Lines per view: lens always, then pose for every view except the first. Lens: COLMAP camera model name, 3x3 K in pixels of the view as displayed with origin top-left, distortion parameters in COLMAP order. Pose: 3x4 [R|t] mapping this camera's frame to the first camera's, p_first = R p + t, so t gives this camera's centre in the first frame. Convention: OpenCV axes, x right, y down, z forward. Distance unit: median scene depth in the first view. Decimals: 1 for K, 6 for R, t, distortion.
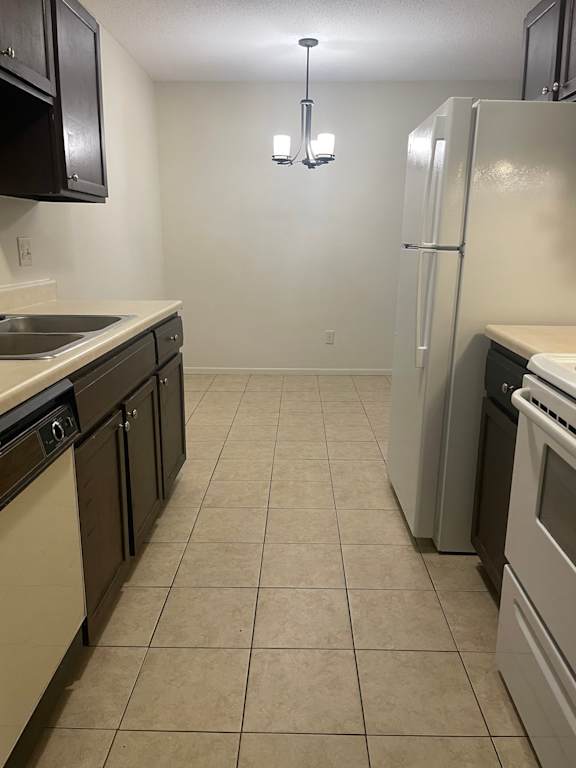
lens RADIAL K [[585.5, 0, 291.8], [0, 585.5, 376.9], [0, 0, 1]] dist [0.068056, -0.090381]
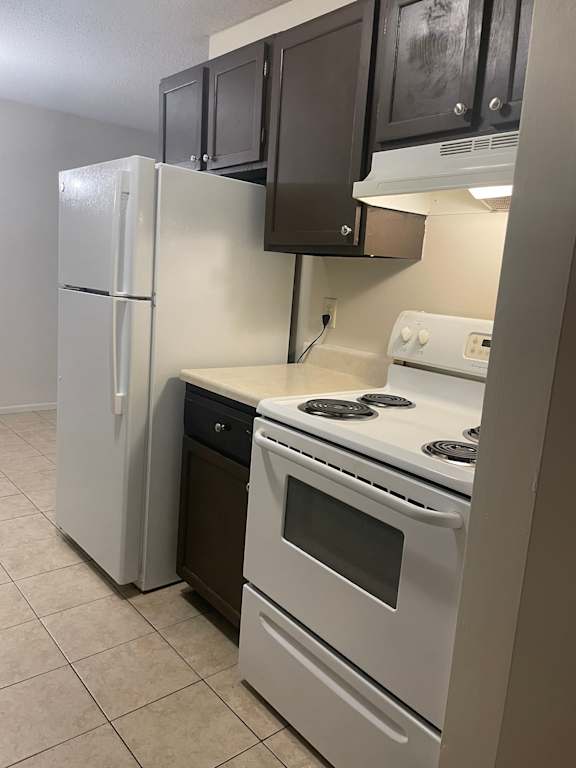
lens RADIAL K [[585.5, 0, 289.2], [0, 585.5, 380.7], [0, 0, 1]] dist [0.068056, -0.090381]
pose [[0.755758, -0.074264, 0.650626, -0.209440], [0.090840, 0.995832, 0.008148, -0.054753], [-0.648520, 0.052945, 0.759354, 0.049352]]
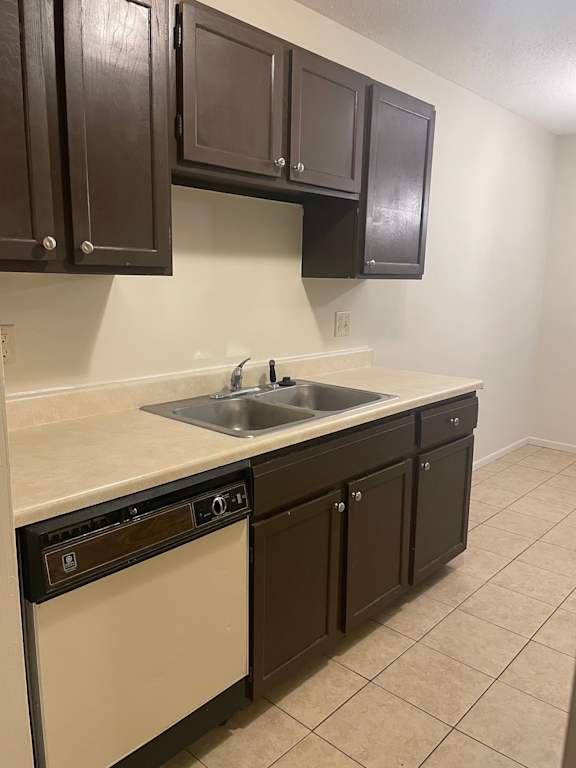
lens RADIAL K [[585.5, 0, 283.7], [0, 585.5, 381.3], [0, 0, 1]] dist [0.068056, -0.090381]
pose [[0.739673, 0.120280, -0.662130, 0.266145], [-0.158756, 0.987316, 0.002004, -0.106170], [0.653973, 0.103634, 0.749386, 0.121532]]
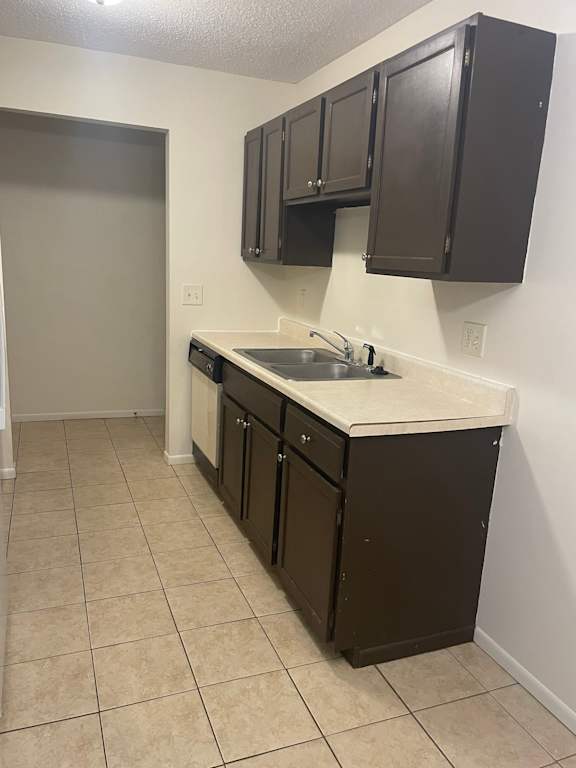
lens RADIAL K [[585.5, 0, 291.3], [0, 585.5, 383.5], [0, 0, 1]] dist [0.068056, -0.090381]
pose [[-0.918211, 0.026223, -0.395224, 0.164102], [-0.149414, 0.901161, 0.406920, -0.559609], [0.366831, 0.432690, -0.823538, 1.973611]]
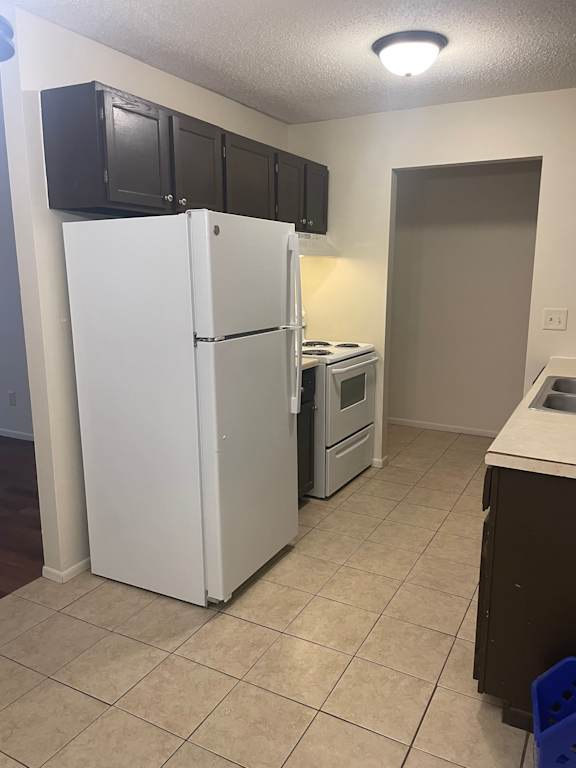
lens RADIAL K [[585.5, 0, 285.7], [0, 585.5, 381.9], [0, 0, 1]] dist [0.068056, -0.090381]
pose [[-0.885257, -0.096938, 0.454889, -0.366191], [0.097956, 0.917242, 0.386098, -0.603872], [-0.454671, 0.386355, -0.802499, 2.078256]]
